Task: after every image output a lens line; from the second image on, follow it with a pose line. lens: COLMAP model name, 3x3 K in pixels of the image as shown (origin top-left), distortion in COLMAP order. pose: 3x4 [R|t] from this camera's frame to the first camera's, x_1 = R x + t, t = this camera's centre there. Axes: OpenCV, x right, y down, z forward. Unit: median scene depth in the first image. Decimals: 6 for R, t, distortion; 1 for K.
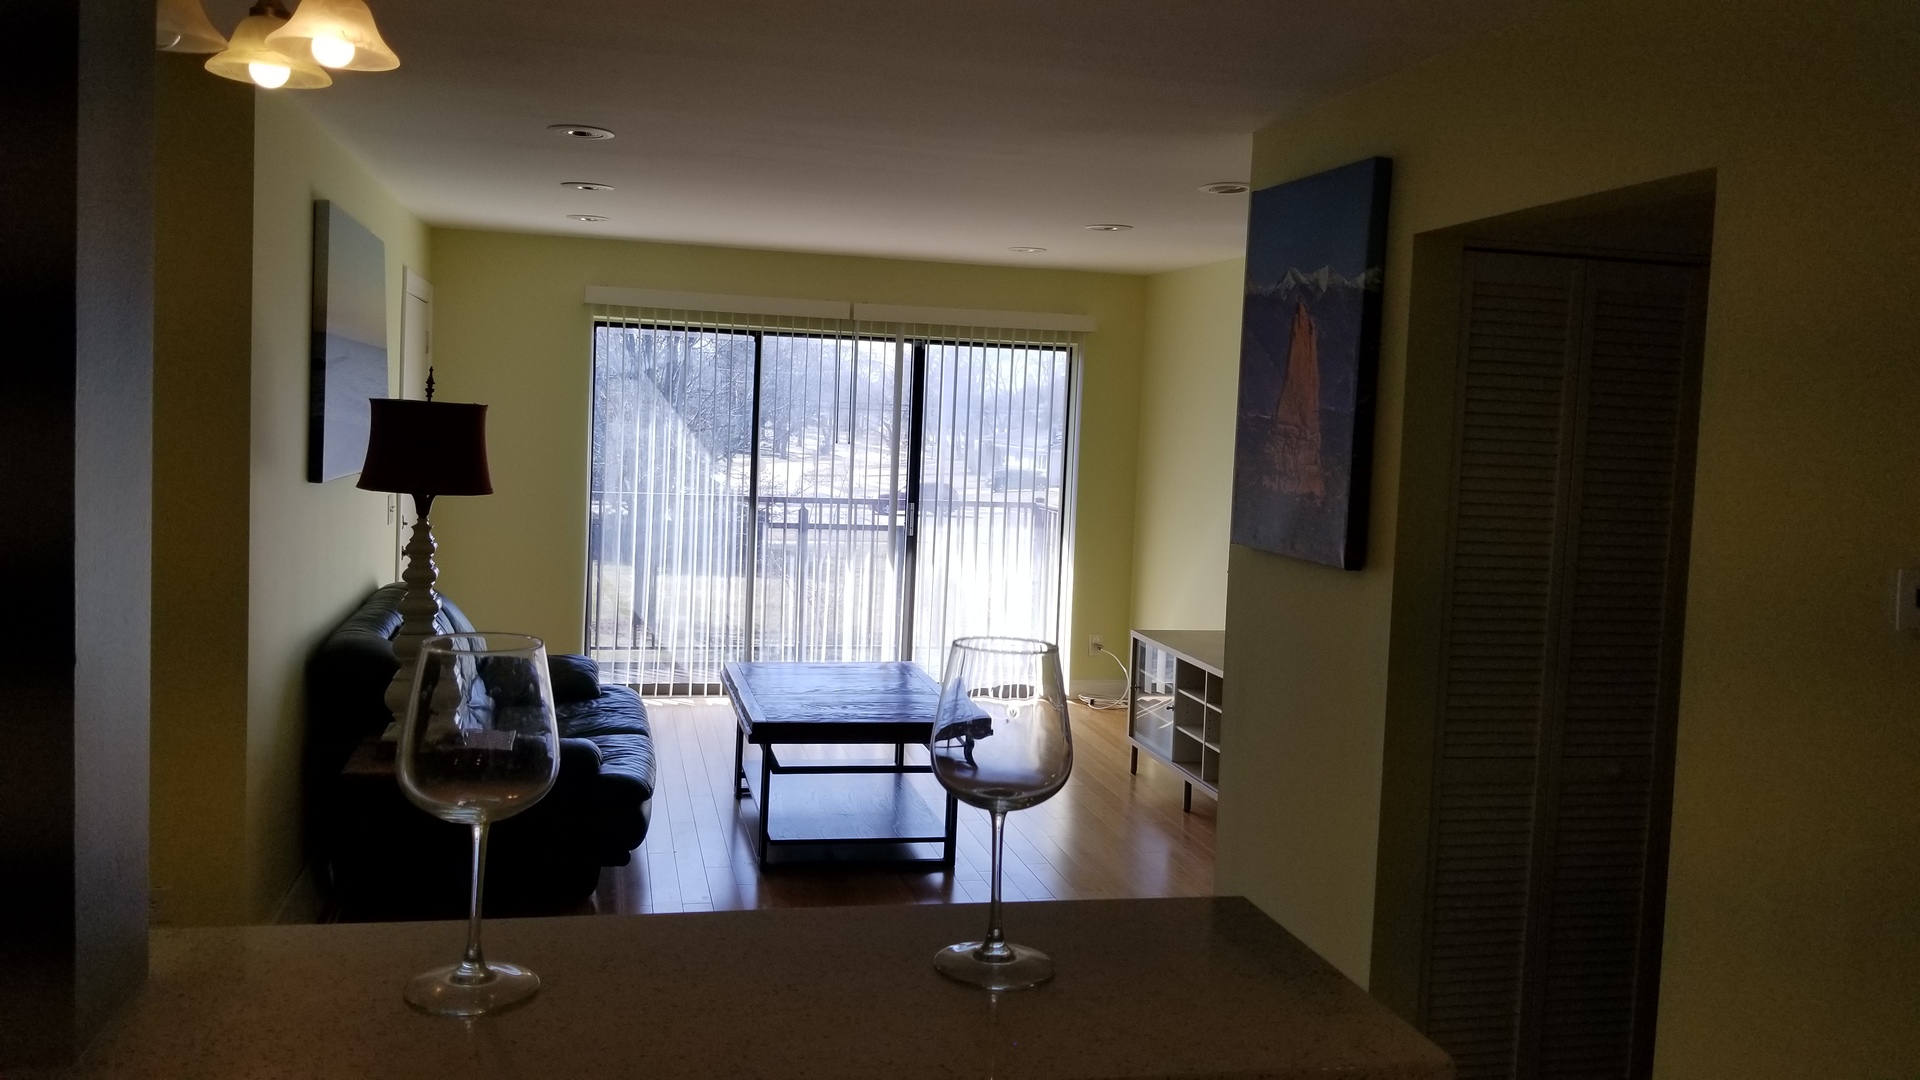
lens RADIAL K [[1525.5, 0, 955.7], [0, 1525.5, 527.1], [0, 0, 1]] dist [0.073272, -0.162538]
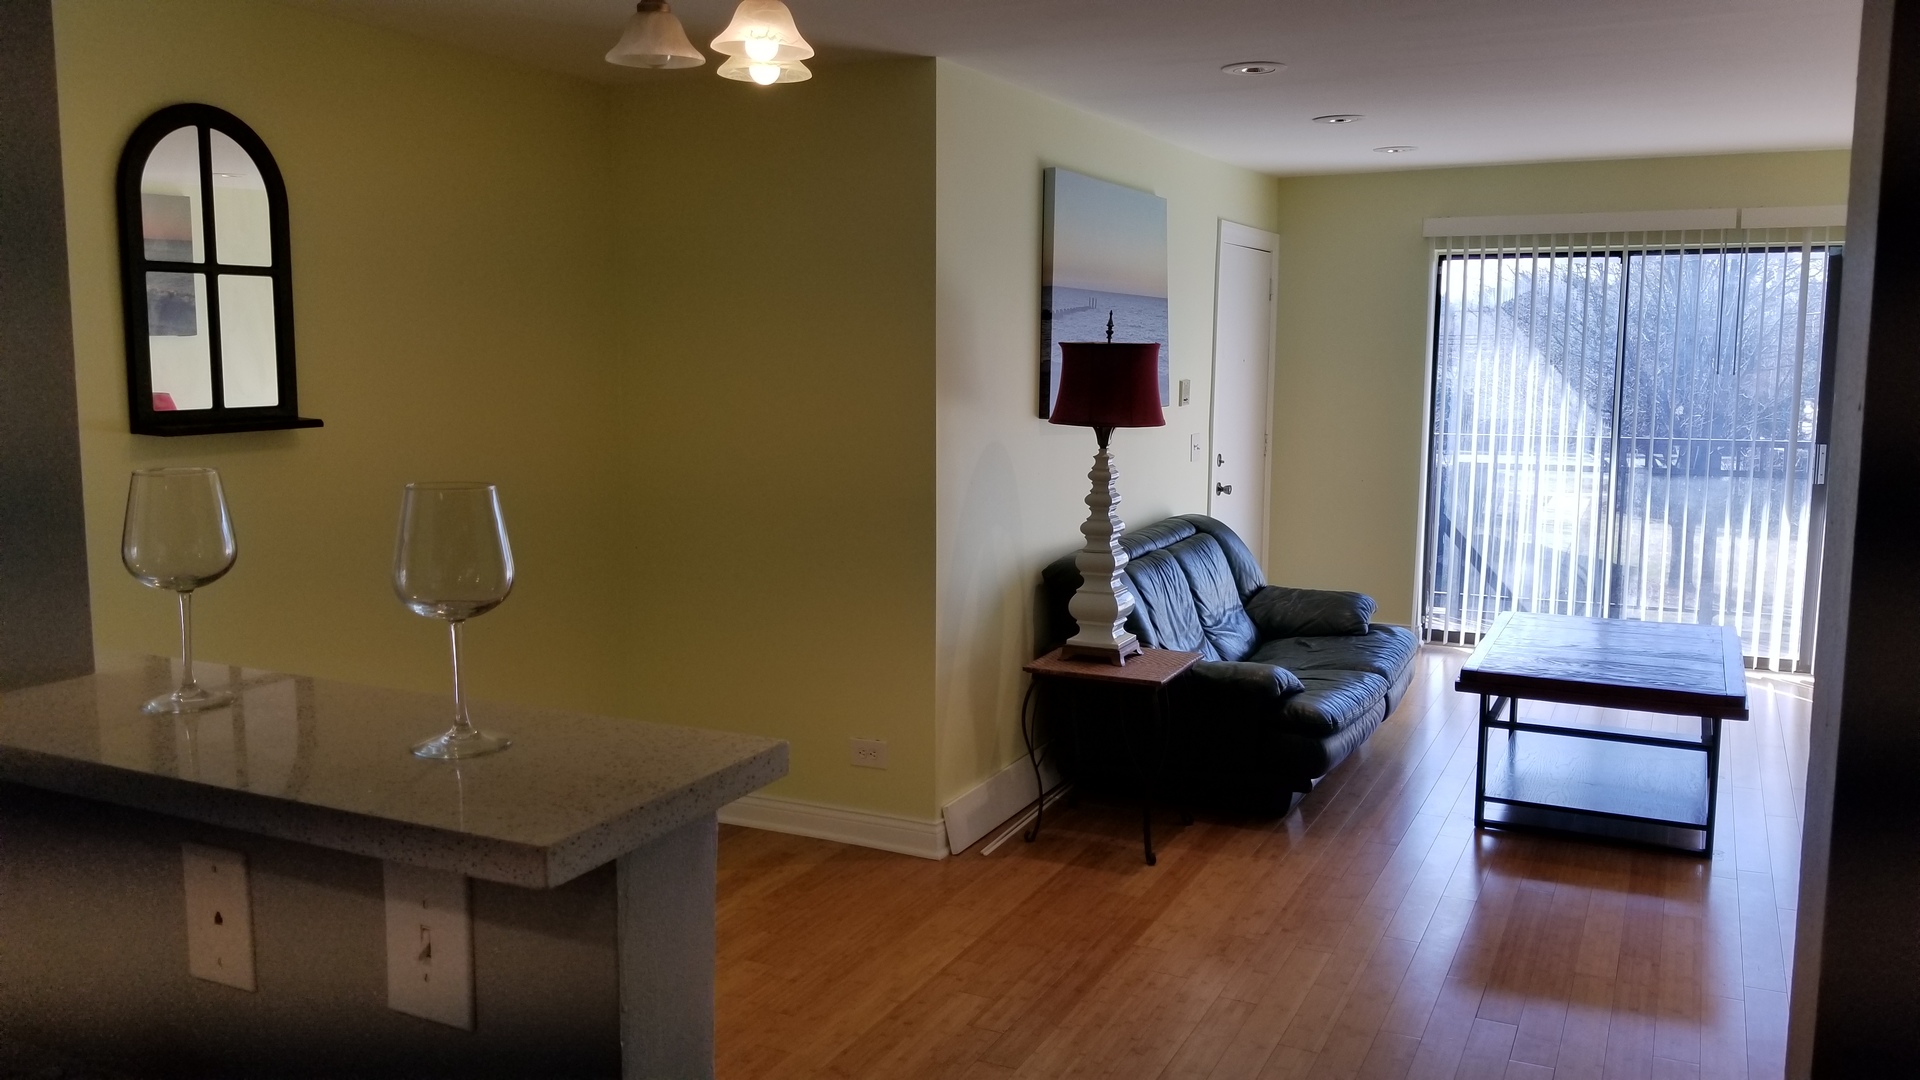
lens RADIAL K [[1538.0, 0, 945.7], [0, 1538.0, 545.9], [0, 0, 1]] dist [0.157220, -0.258429]
pose [[0.779764, 0.041449, -0.624700, 0.213772], [-0.016062, 0.998802, 0.046221, 0.011782], [0.625867, -0.026008, 0.779496, 0.046647]]
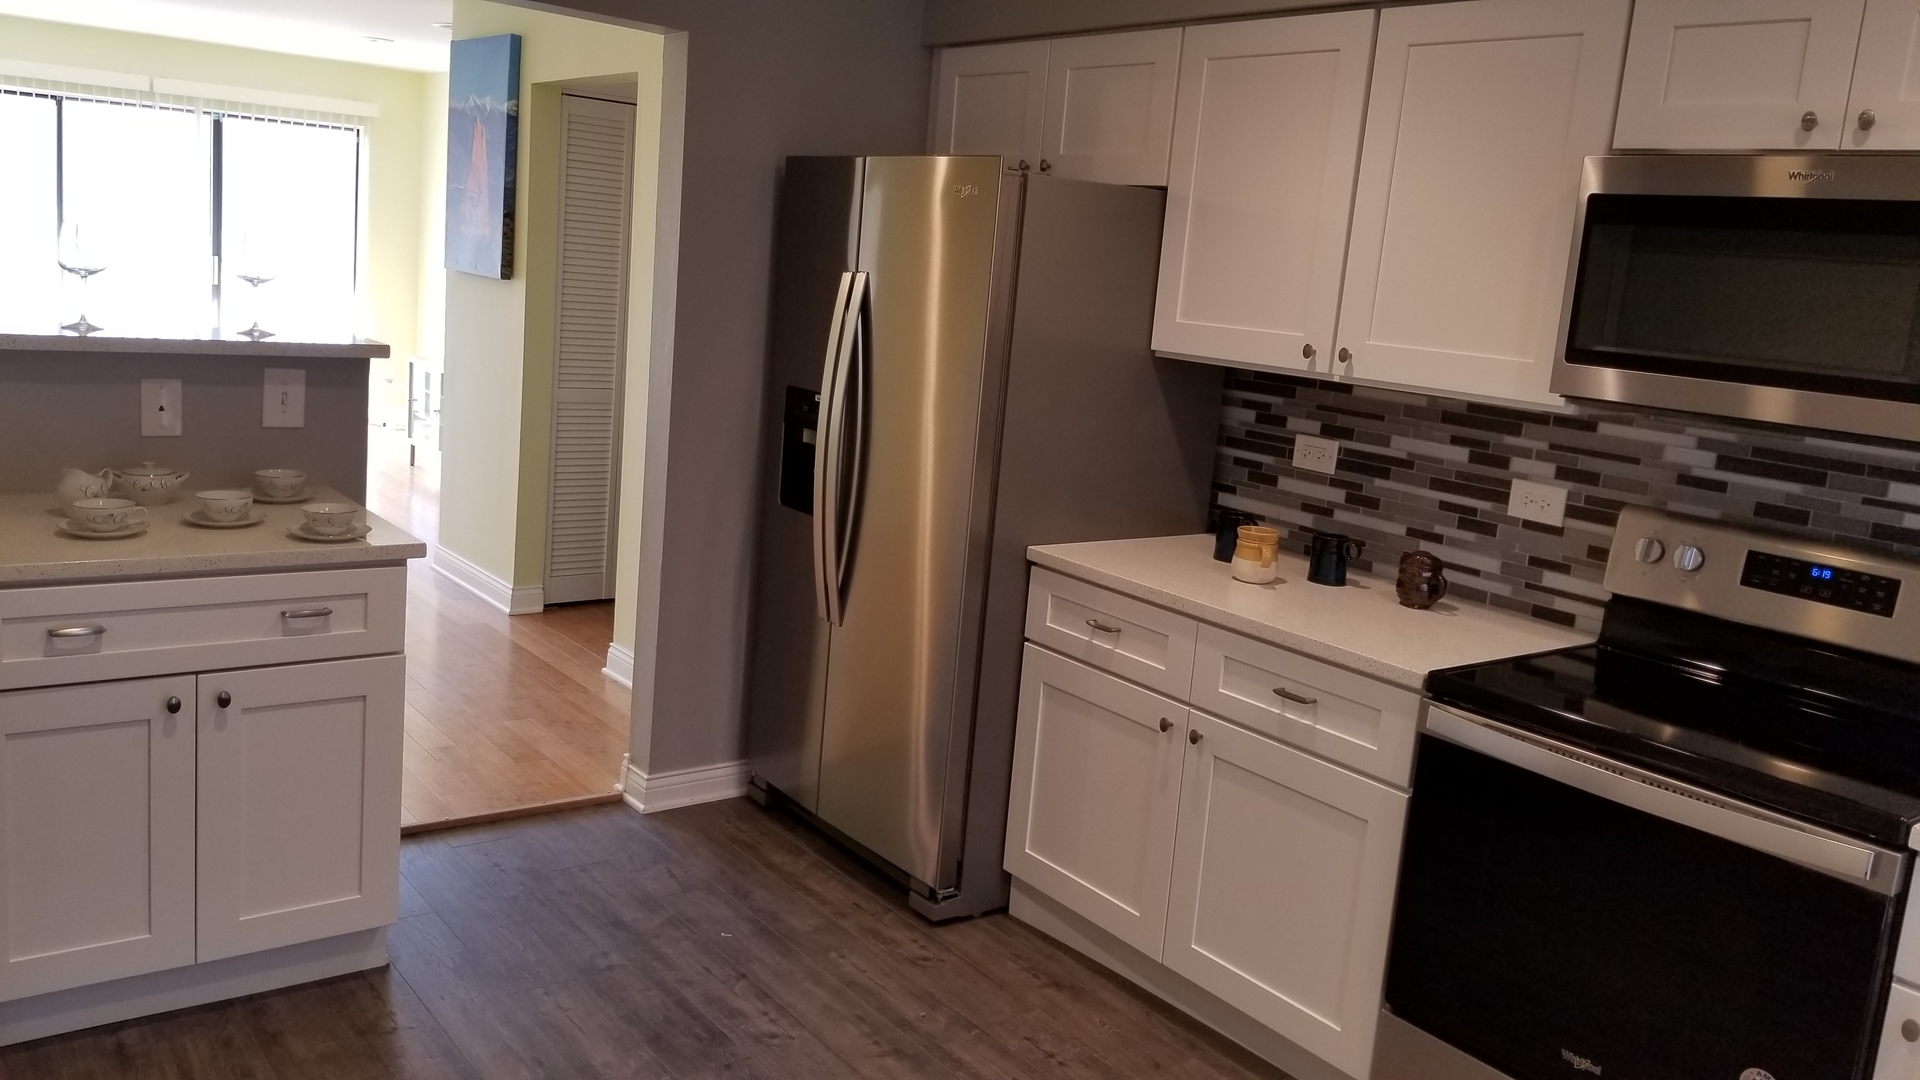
lens RADIAL K [[1545.0, 0, 959.2], [0, 1545.0, 519.4], [0, 0, 1]] dist [0.122310, -0.177794]
pose [[0.917439, -0.035490, 0.396291, 0.011829], [-0.013239, 0.992740, 0.119553, 0.051107], [-0.397657, -0.114929, 0.910308, -0.539985]]
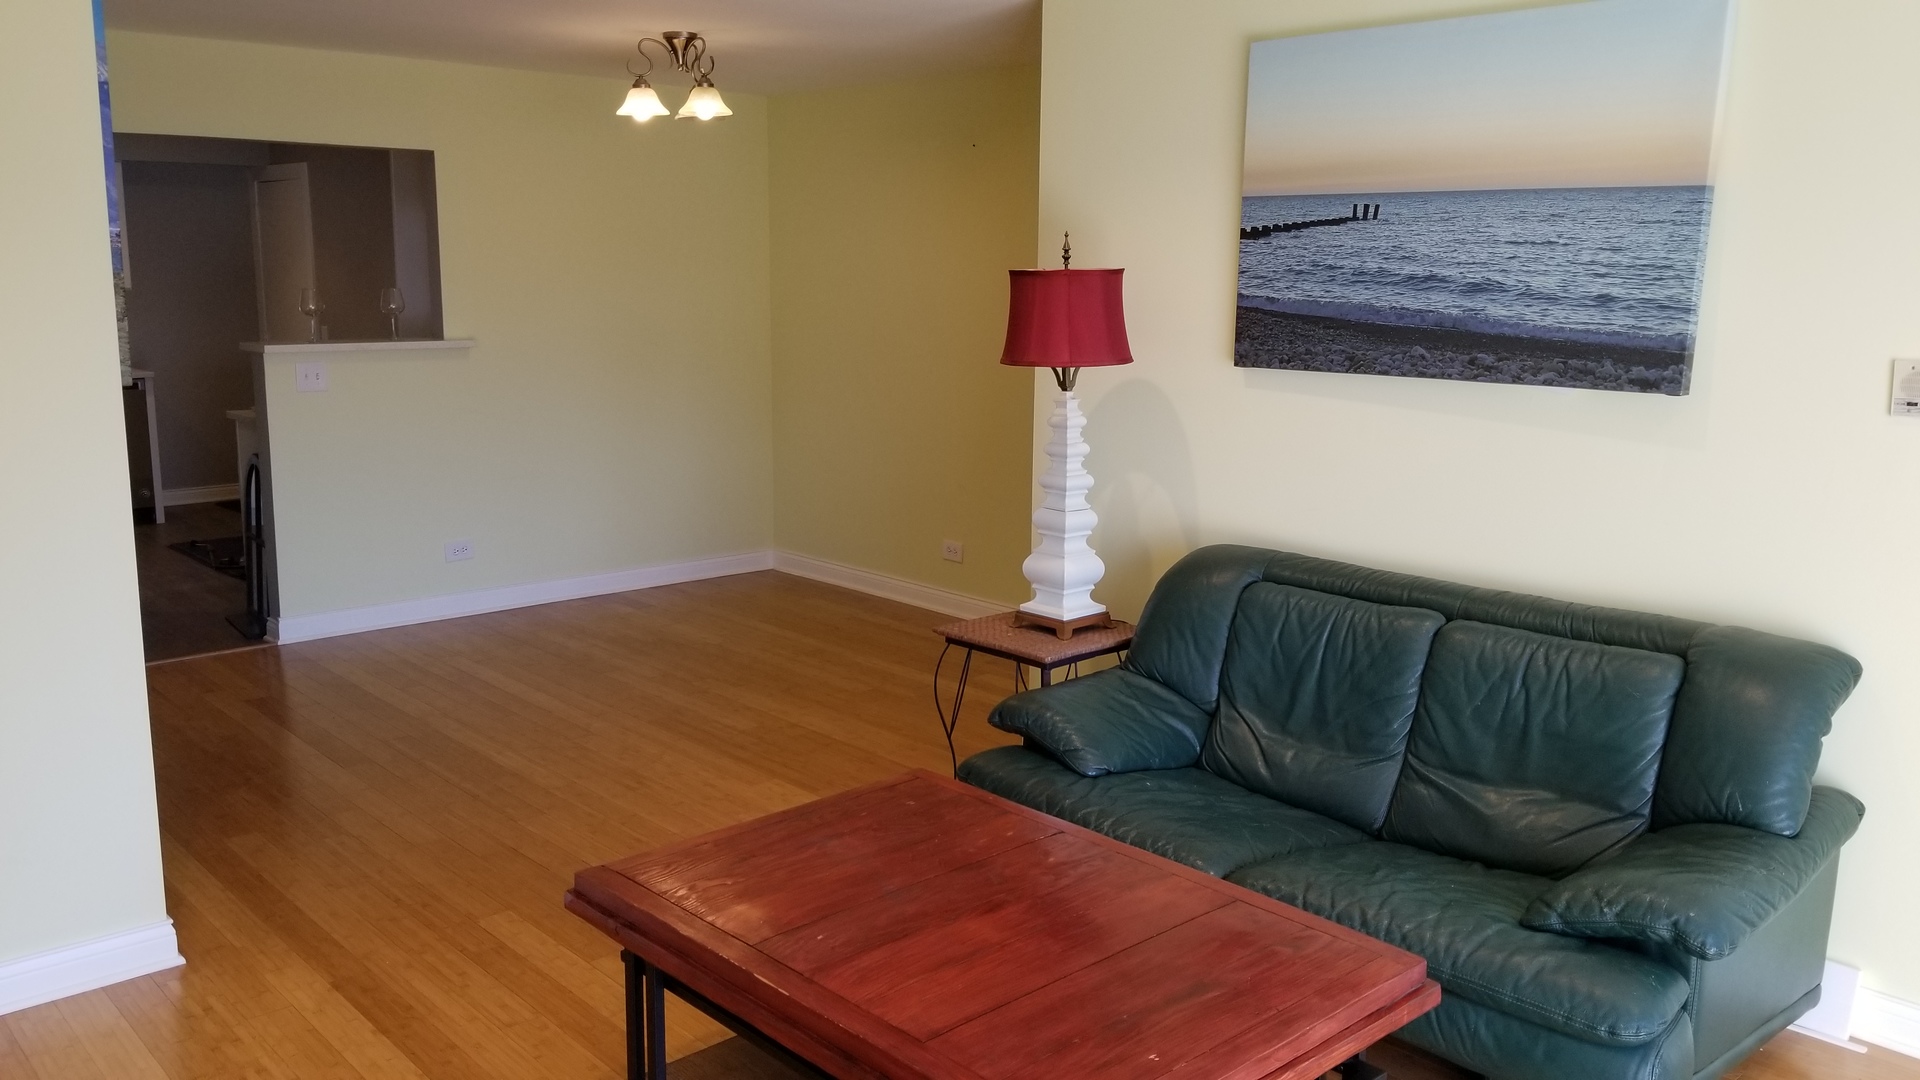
lens RADIAL K [[1525.5, 0, 955.7], [0, 1525.5, 527.1], [0, 0, 1]] dist [0.073272, -0.162538]
pose [[-0.869904, 0.032689, -0.492137, 0.160633], [-0.081907, 0.974372, 0.209501, -0.096697], [0.486372, 0.222555, -0.844933, 1.468958]]
